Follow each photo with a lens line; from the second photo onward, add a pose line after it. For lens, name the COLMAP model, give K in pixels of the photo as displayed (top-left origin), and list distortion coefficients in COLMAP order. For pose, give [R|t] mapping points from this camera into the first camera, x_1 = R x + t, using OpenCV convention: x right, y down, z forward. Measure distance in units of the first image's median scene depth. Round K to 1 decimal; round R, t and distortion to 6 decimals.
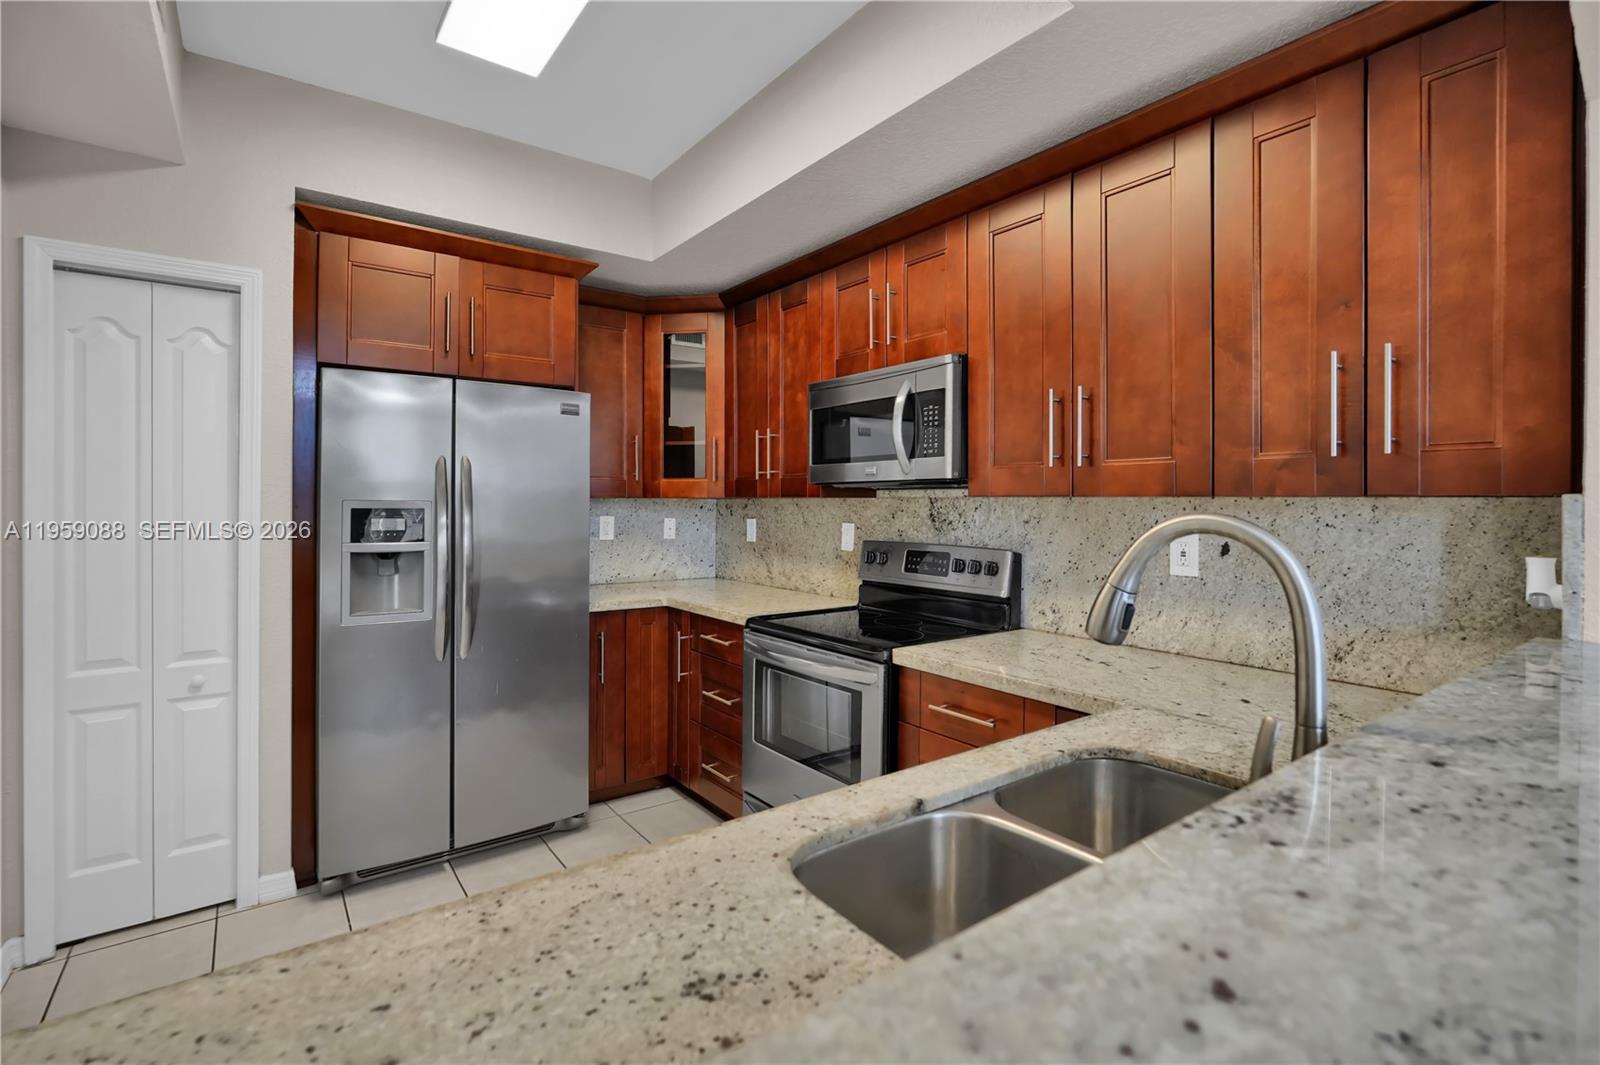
lens RADIAL K [[735.8, 0, 816.0], [0, 735.8, 505.2], [0, 0, 1]] dist [-0.009062, 0.000230]
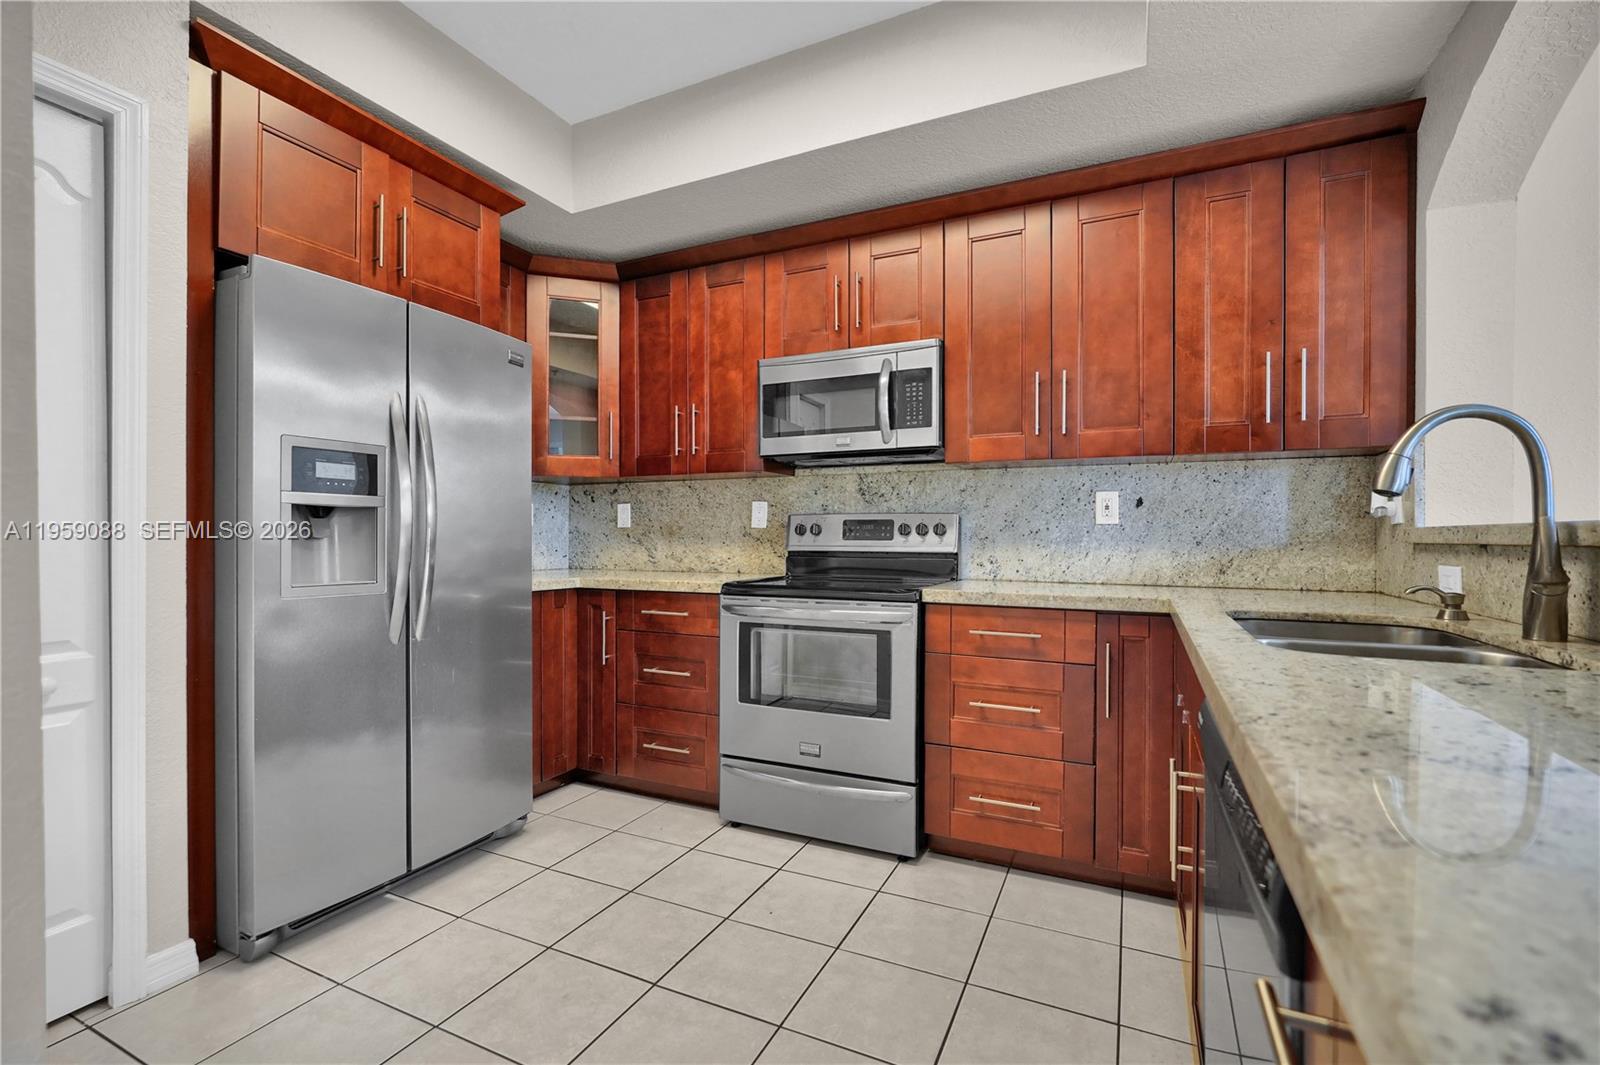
lens RADIAL K [[707.2, 0, 797.1], [0, 707.2, 544.4], [0, 0, 1]] dist [-0.008267, 0.000786]
pose [[0.889275, -0.008530, 0.457293, -0.497108], [0.003893, 0.999931, 0.011081, 0.099793], [-0.457356, -0.008074, 0.889247, 0.104184]]
